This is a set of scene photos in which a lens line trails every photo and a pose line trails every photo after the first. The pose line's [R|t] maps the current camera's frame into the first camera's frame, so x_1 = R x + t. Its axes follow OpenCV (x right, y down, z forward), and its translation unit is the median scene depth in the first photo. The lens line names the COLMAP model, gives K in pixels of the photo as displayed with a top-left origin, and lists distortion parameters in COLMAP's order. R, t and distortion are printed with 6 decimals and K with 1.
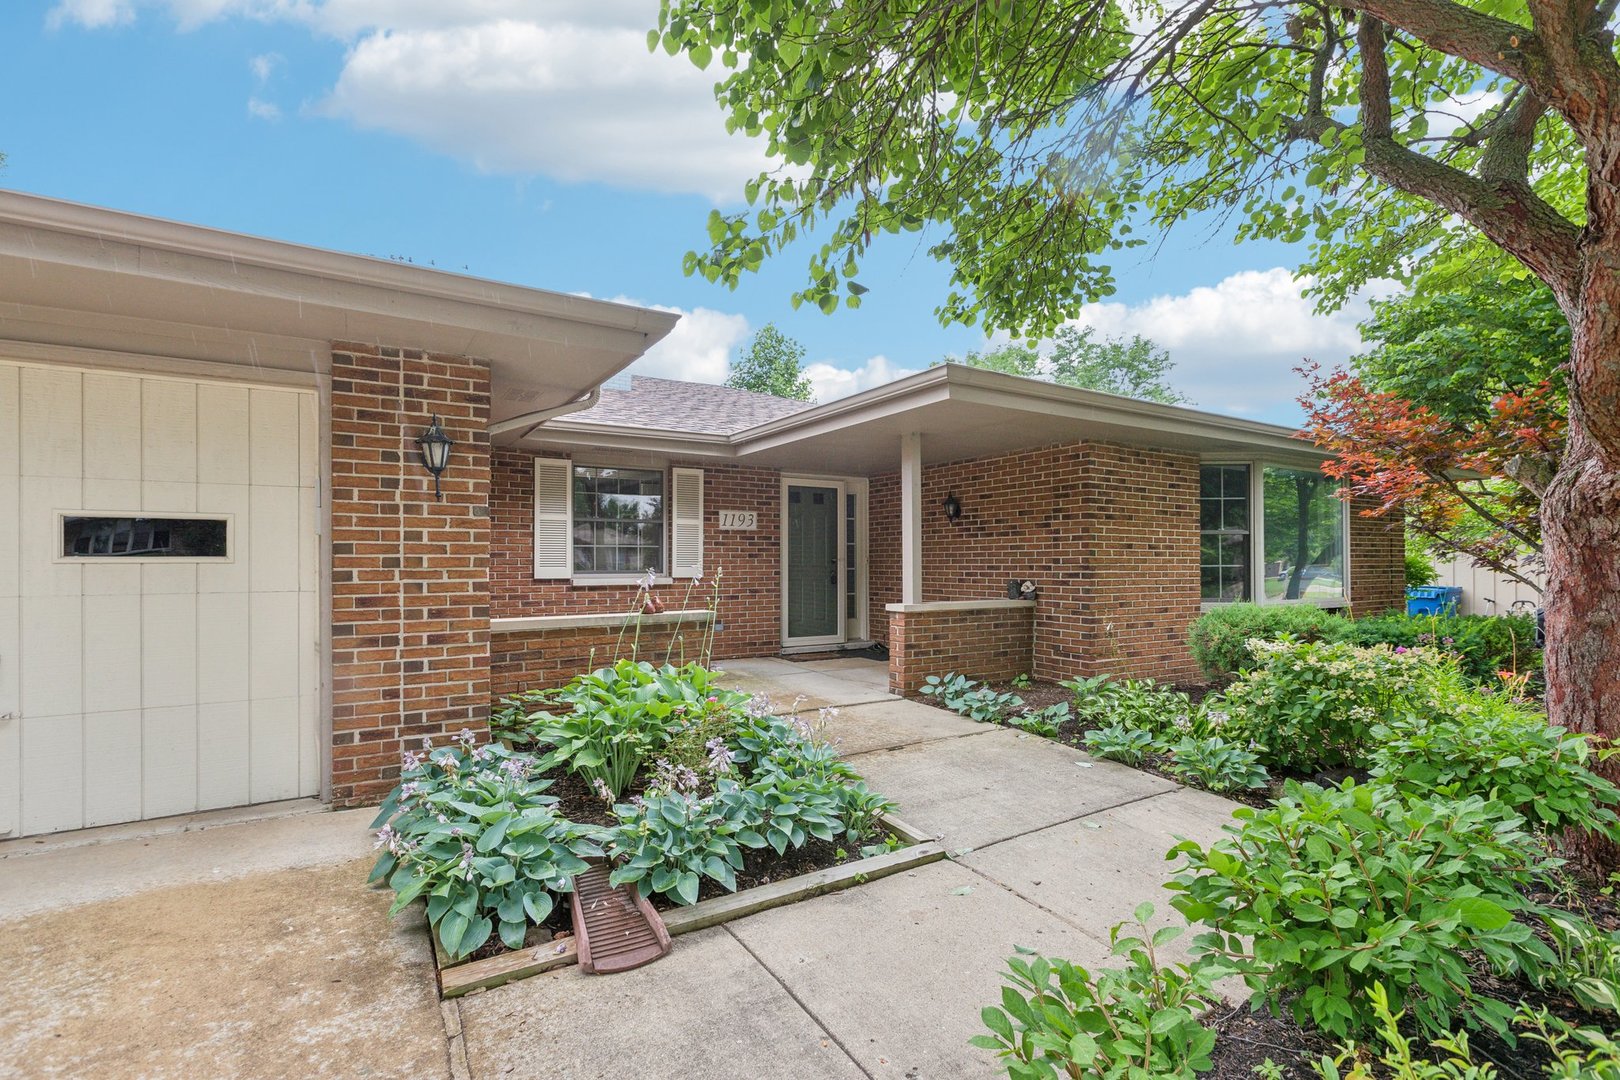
lens RADIAL K [[750.5, 0, 814.7], [0, 750.5, 544.9], [0, 0, 1]] dist [0.005868, 0.000965]
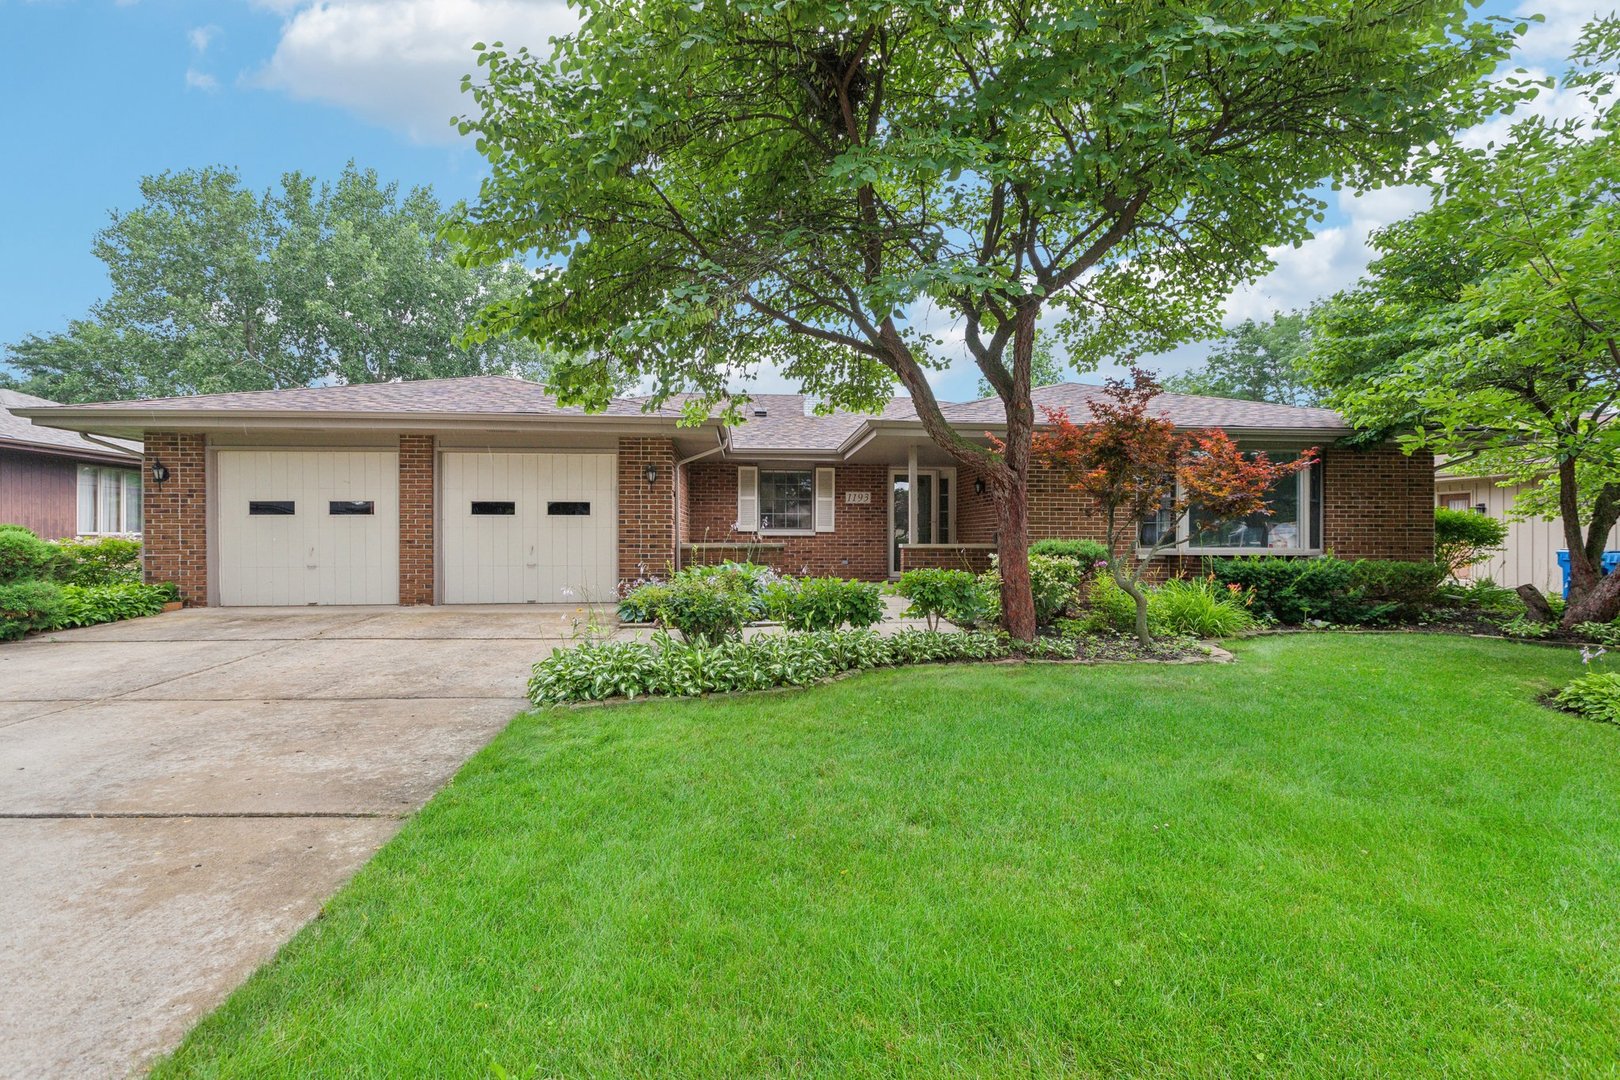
lens RADIAL K [[740.5, 0, 810.0], [0, 740.5, 540.0], [0, 0, 1]] dist [0.003412, 0.000269]
pose [[0.893937, 0.004622, -0.448169, 0.620165], [0.006334, 0.999717, 0.022944, 0.025773], [0.448148, -0.023349, 0.893654, -0.577943]]
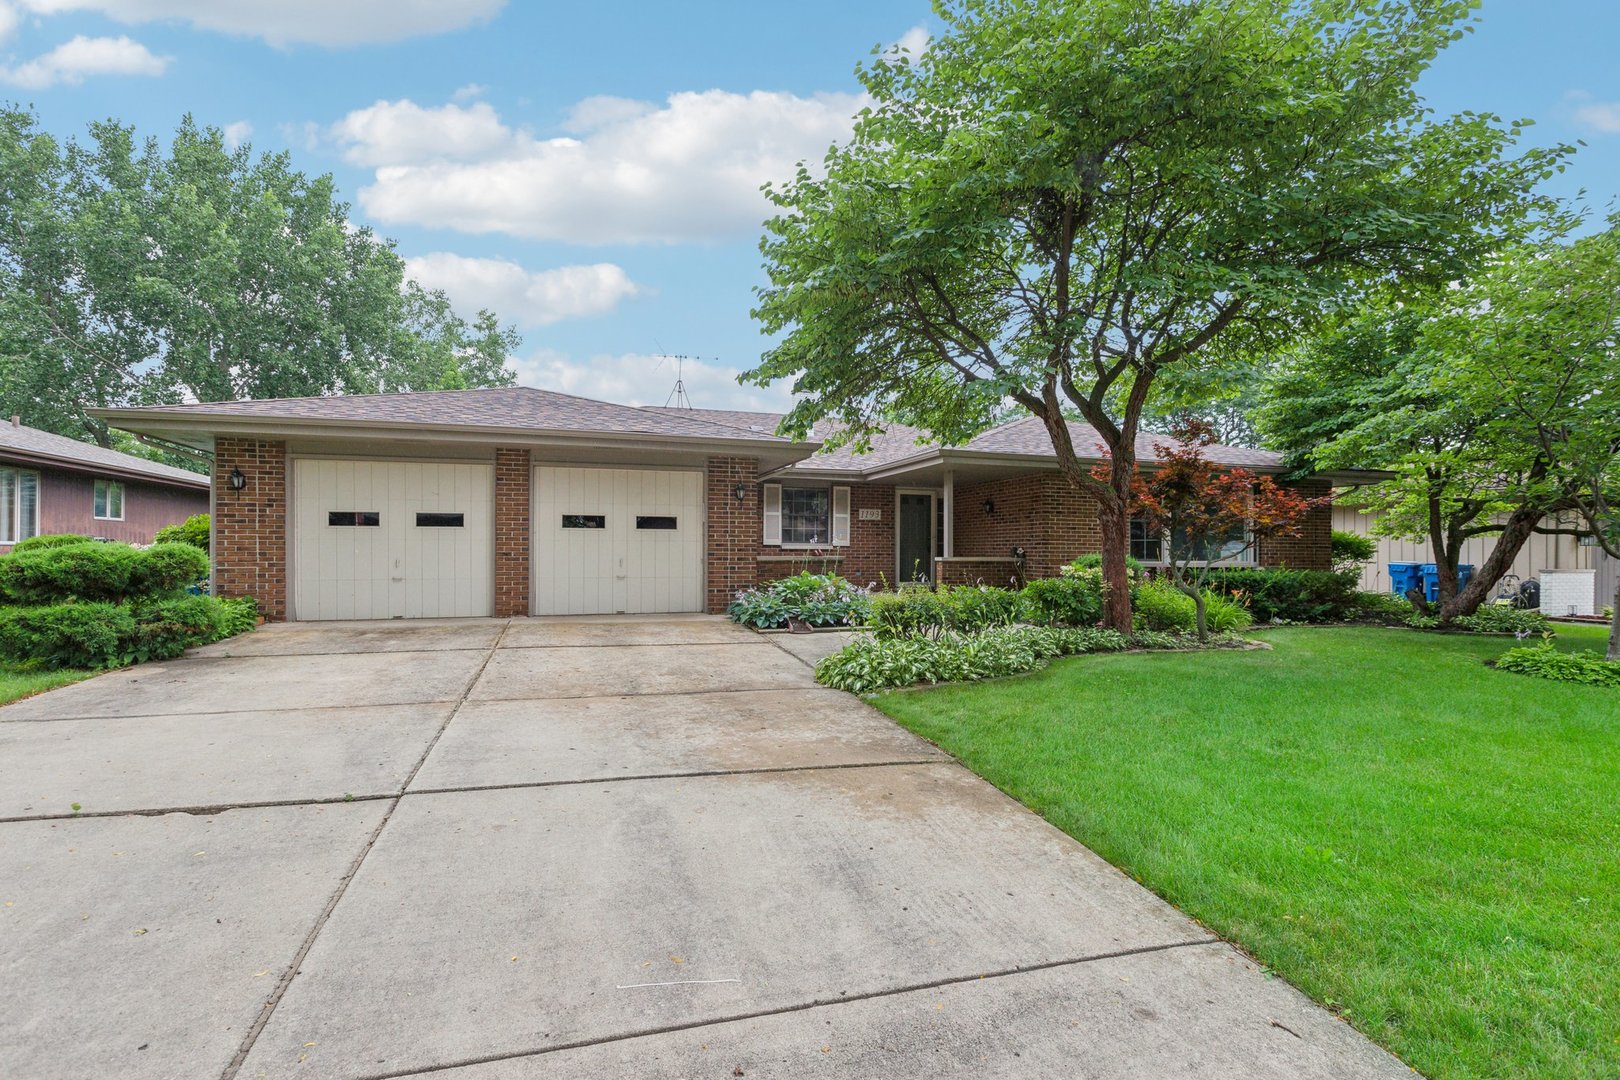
lens RADIAL K [[750.5, 0, 814.7], [0, 750.5, 544.9], [0, 0, 1]] dist [0.005868, 0.000965]
pose [[0.968251, 0.005905, -0.249910, 0.256030], [-0.002421, 0.999896, 0.014244, 0.017050], [0.249968, -0.013186, 0.968164, -0.898204]]
